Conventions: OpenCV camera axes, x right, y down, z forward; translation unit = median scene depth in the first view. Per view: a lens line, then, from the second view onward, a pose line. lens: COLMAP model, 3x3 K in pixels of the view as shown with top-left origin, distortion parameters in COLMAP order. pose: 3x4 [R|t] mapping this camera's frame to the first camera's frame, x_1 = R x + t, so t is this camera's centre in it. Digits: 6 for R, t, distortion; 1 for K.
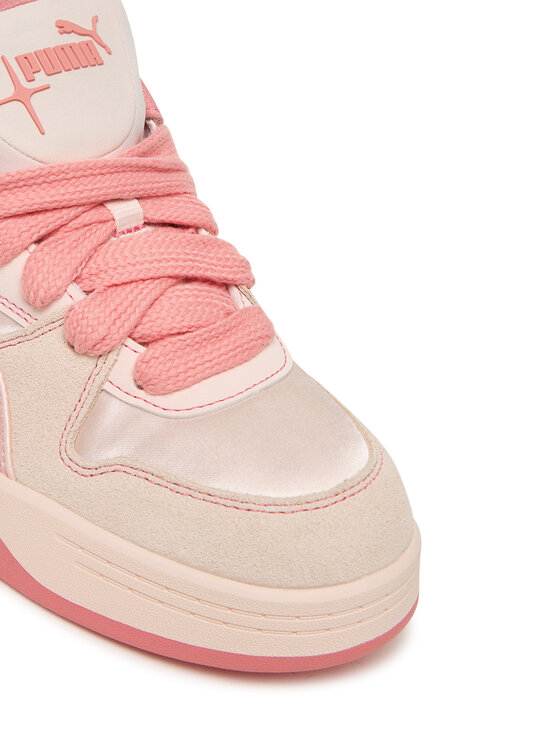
lens RADIAL K [[1570.8, 0, 278.8], [0, 1570.8, 372.2], [0, 0, 1]] dist [-0.019752, 0.000000]
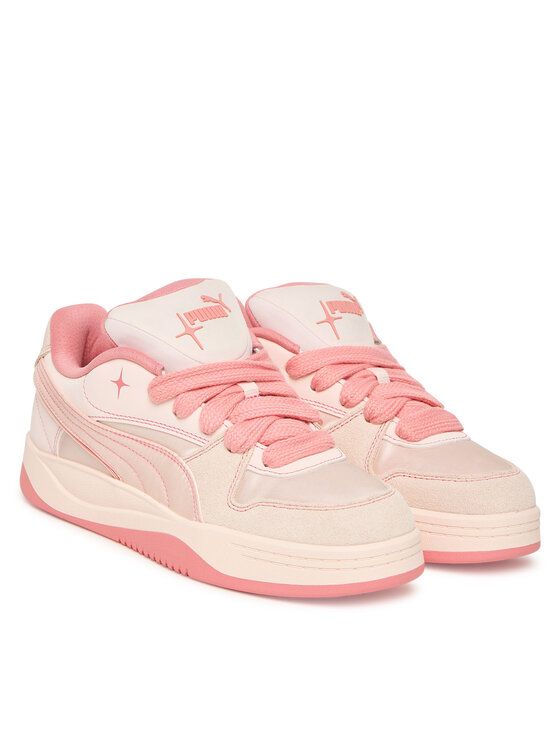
lens RADIAL K [[1774.3, 0, 280.3], [0, 1774.3, 373.0], [0, 0, 1]] dist [-0.116711, 0.000000]
pose [[0.994181, -0.099122, -0.042185, 0.031018], [0.087693, 0.972112, -0.217504, 0.358285], [0.062568, 0.212539, 0.975147, -1.101955]]
